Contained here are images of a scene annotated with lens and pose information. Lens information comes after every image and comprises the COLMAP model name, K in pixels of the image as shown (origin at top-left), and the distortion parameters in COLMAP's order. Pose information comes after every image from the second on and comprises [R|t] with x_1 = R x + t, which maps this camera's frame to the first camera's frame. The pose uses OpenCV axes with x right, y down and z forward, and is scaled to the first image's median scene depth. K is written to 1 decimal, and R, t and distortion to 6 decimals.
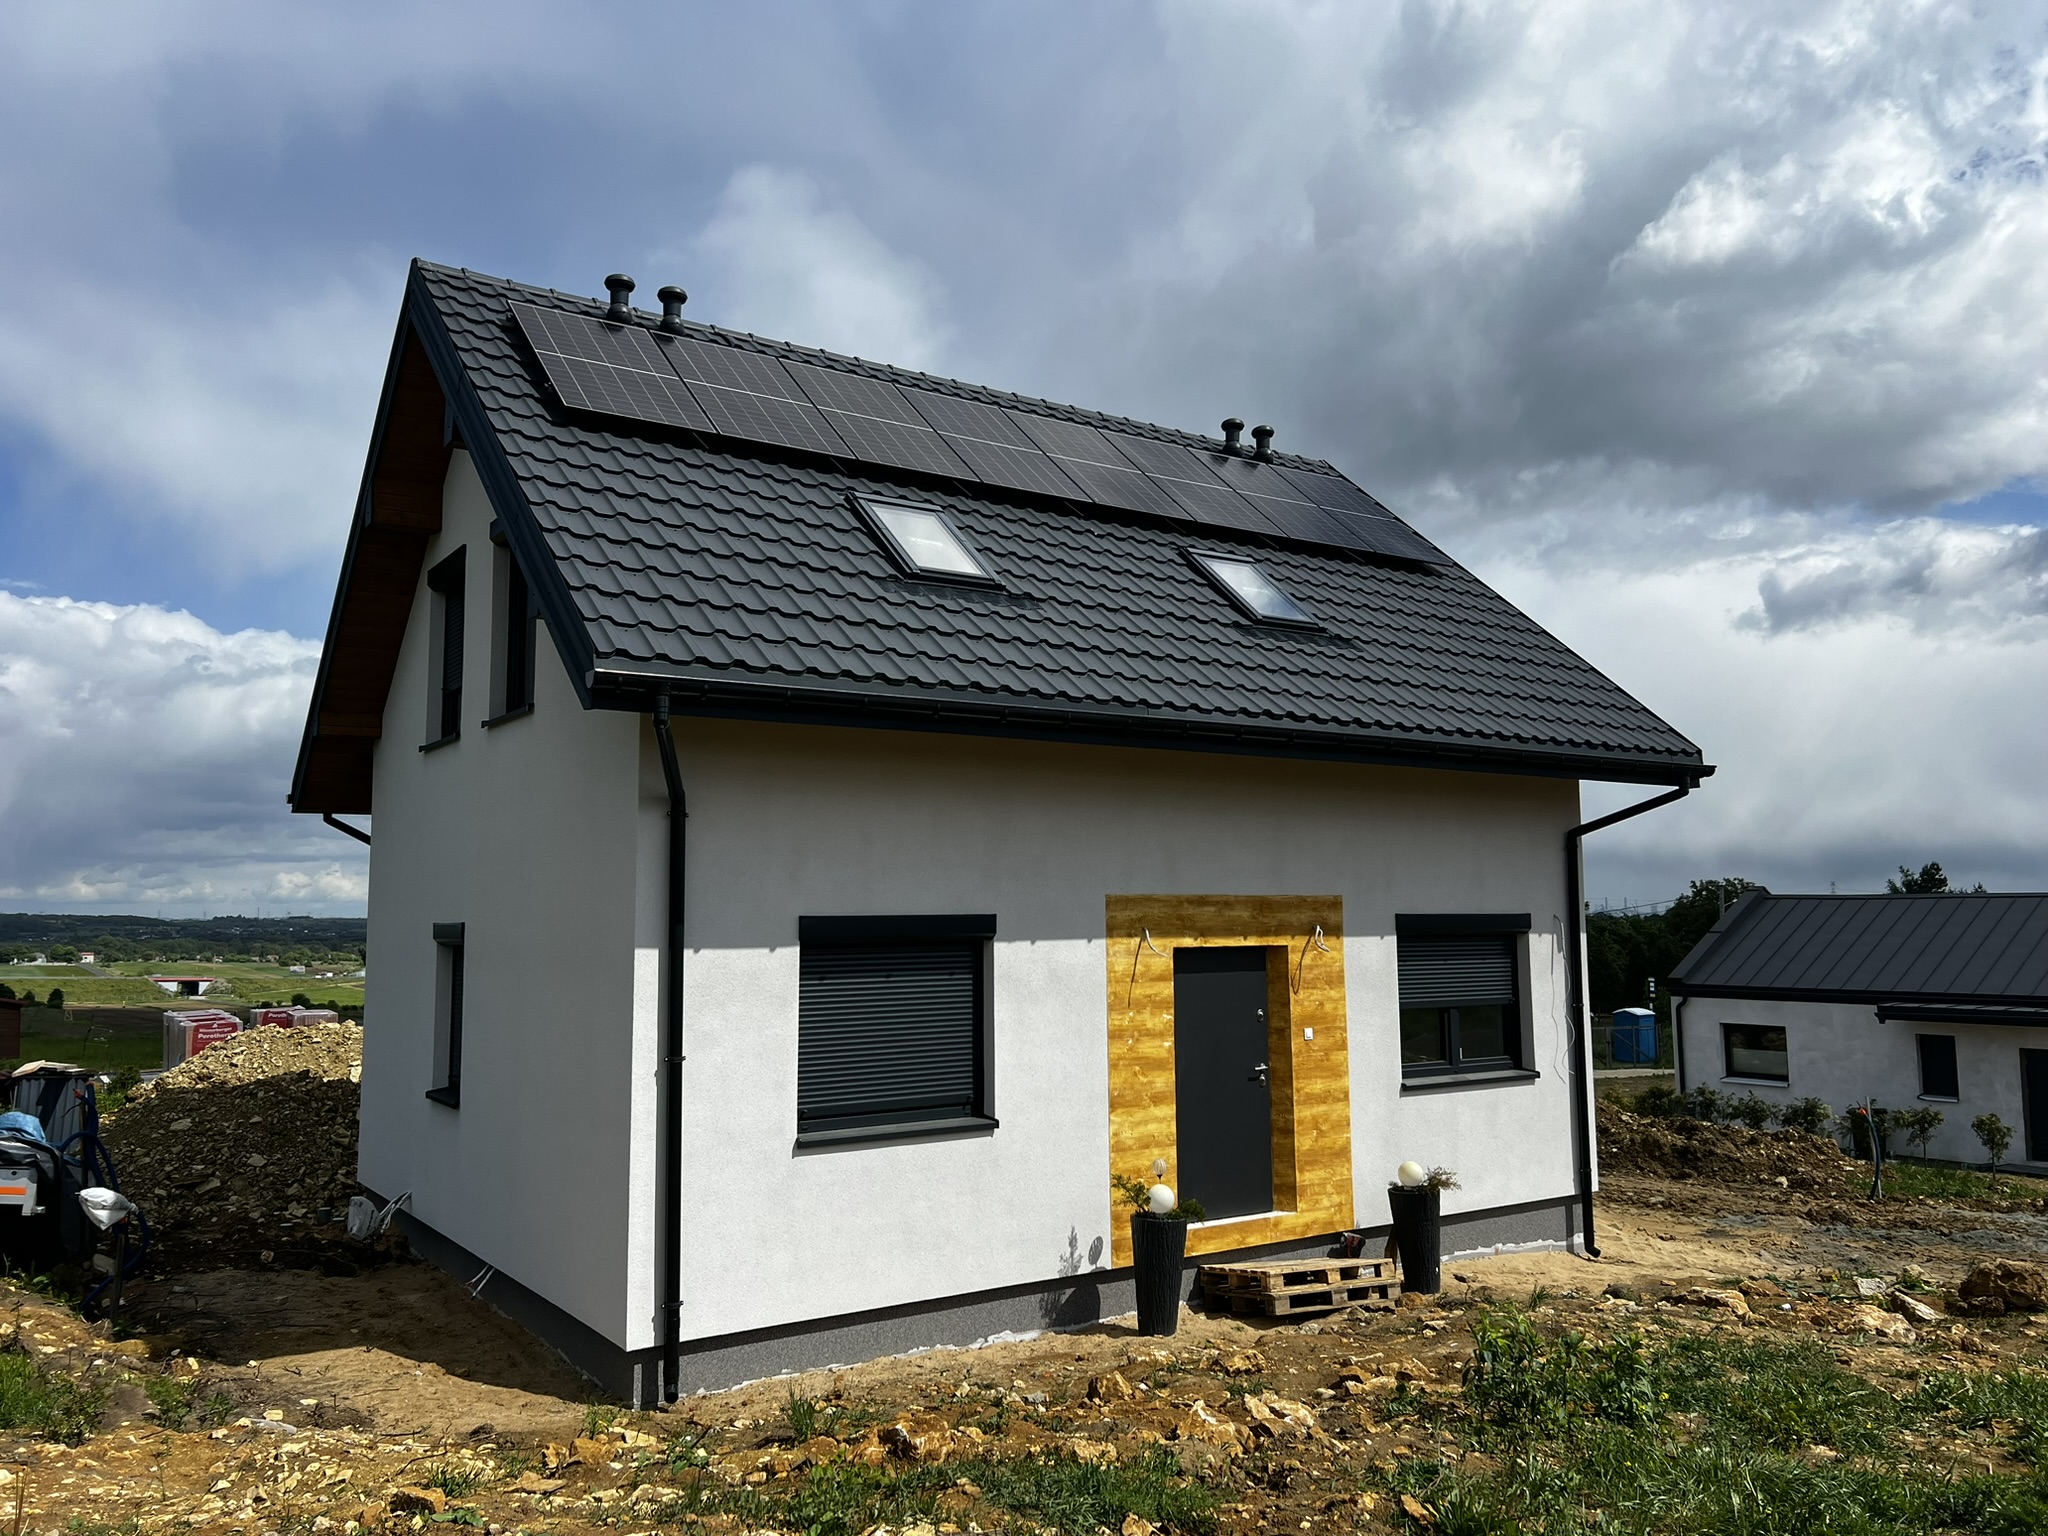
lens RADIAL K [[1564.5, 0, 1024.0], [0, 1564.5, 768.0], [0, 0, 1]] dist [0.012851, 0.000095]
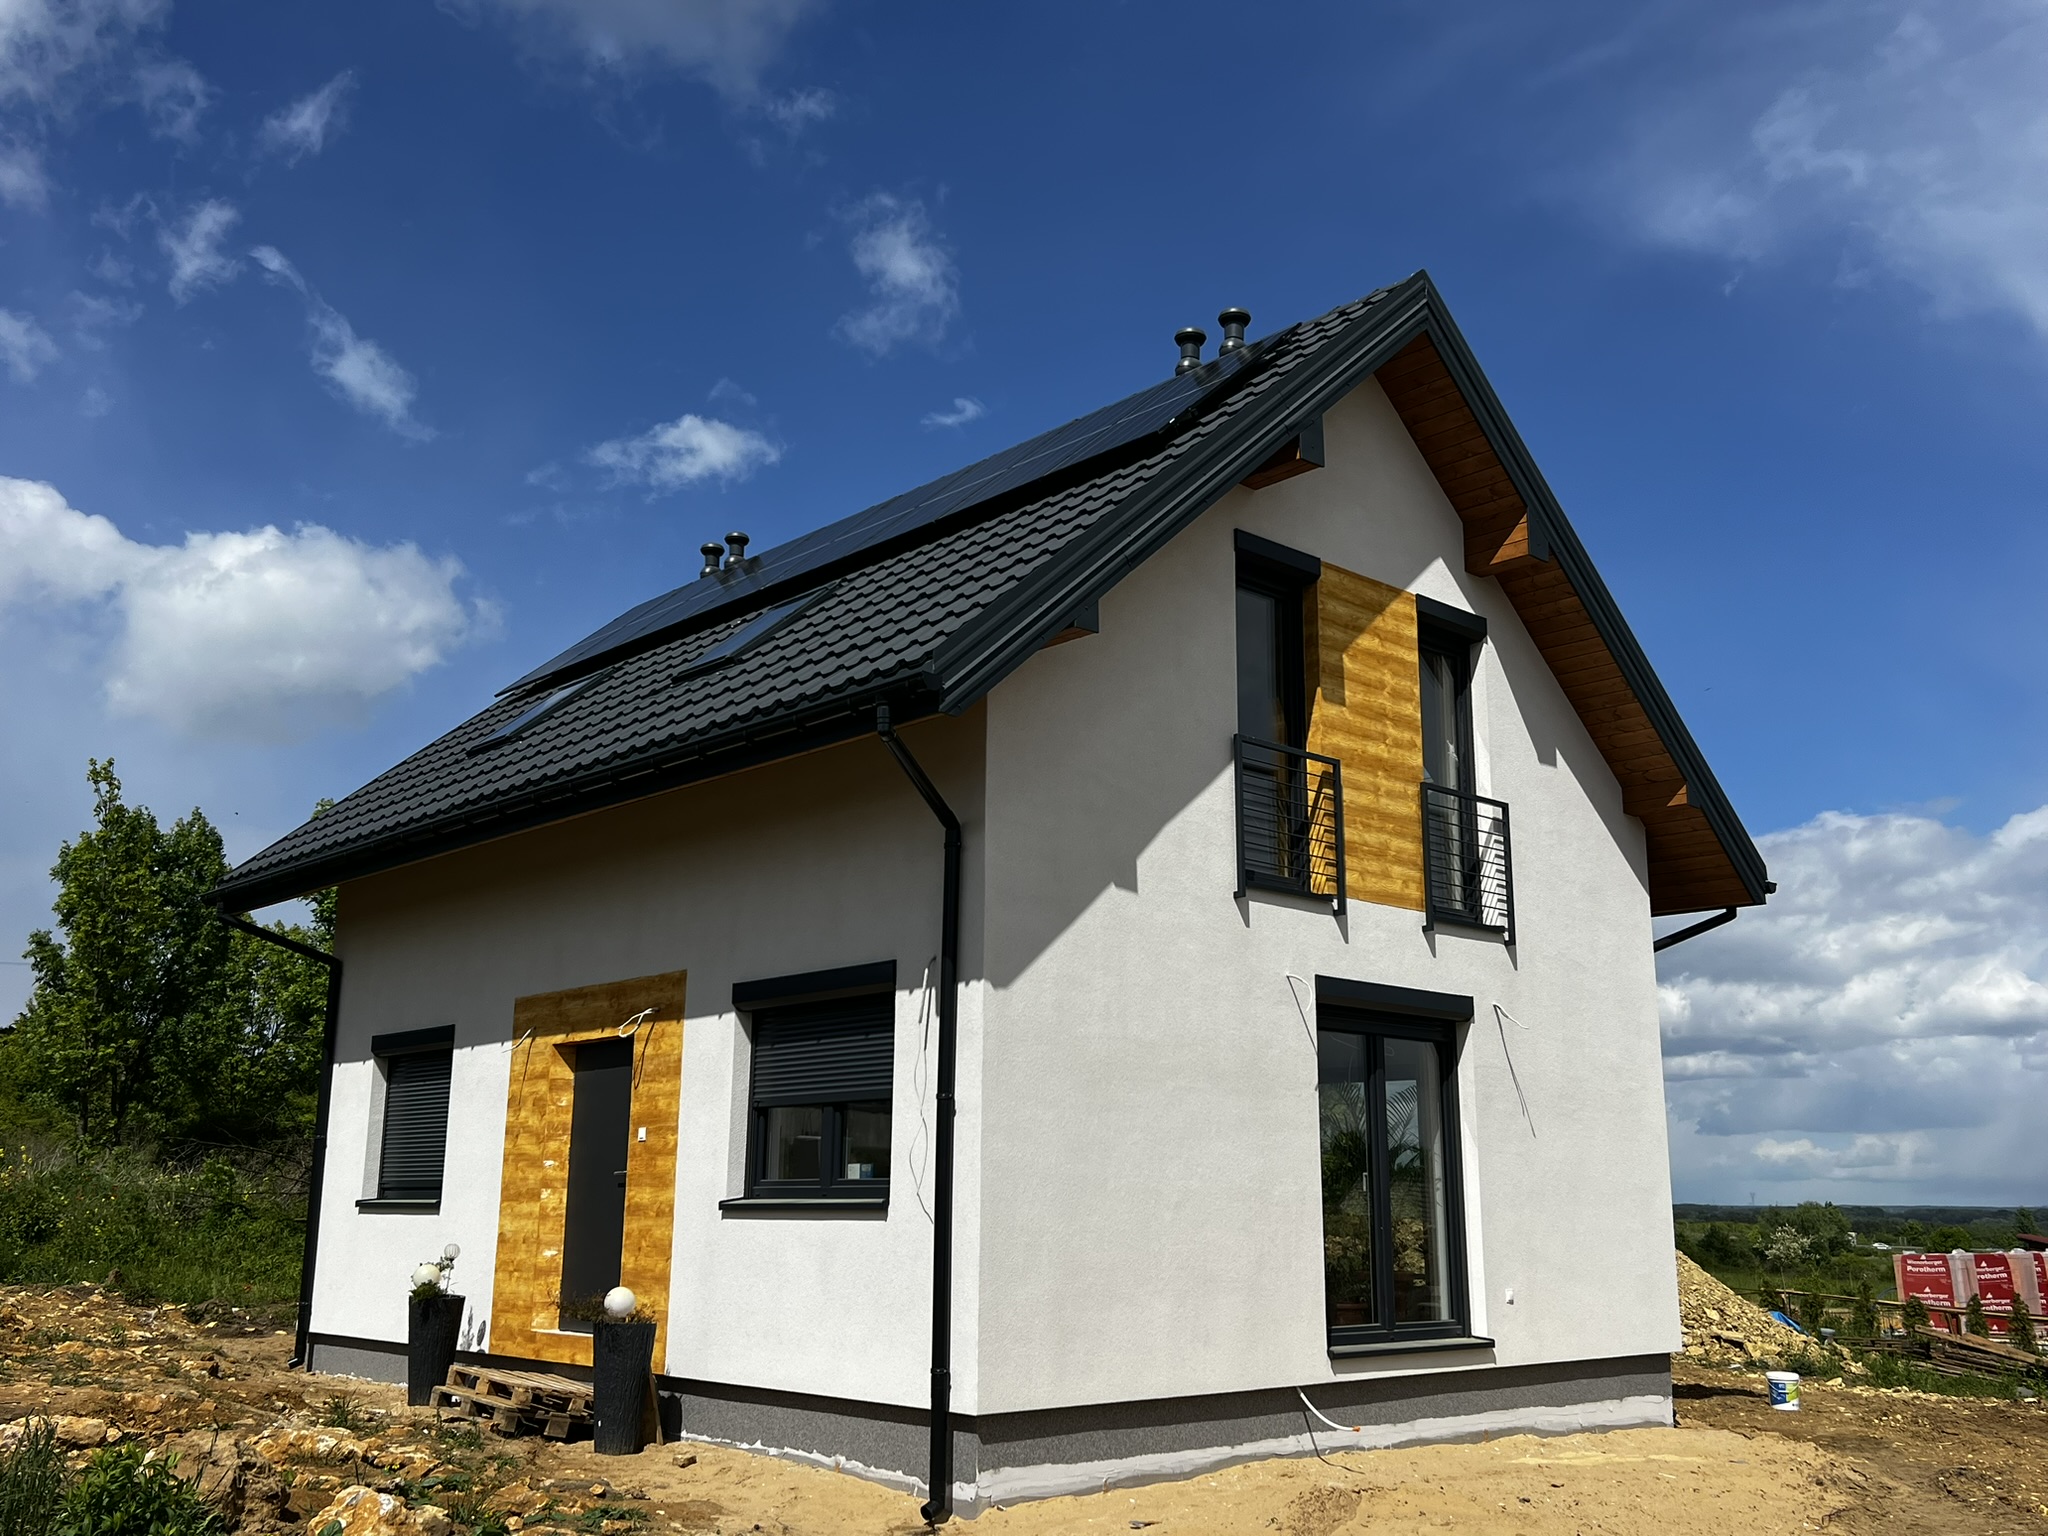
lens RADIAL K [[1836.1, 0, 1024.0], [0, 1836.1, 768.0], [0, 0, 1]] dist [0.011146, -0.000312]
pose [[0.144366, -0.214220, -0.966058, 1.248043], [0.107730, 0.973885, -0.199856, 0.199458], [0.983643, -0.075221, 0.163674, 1.062256]]
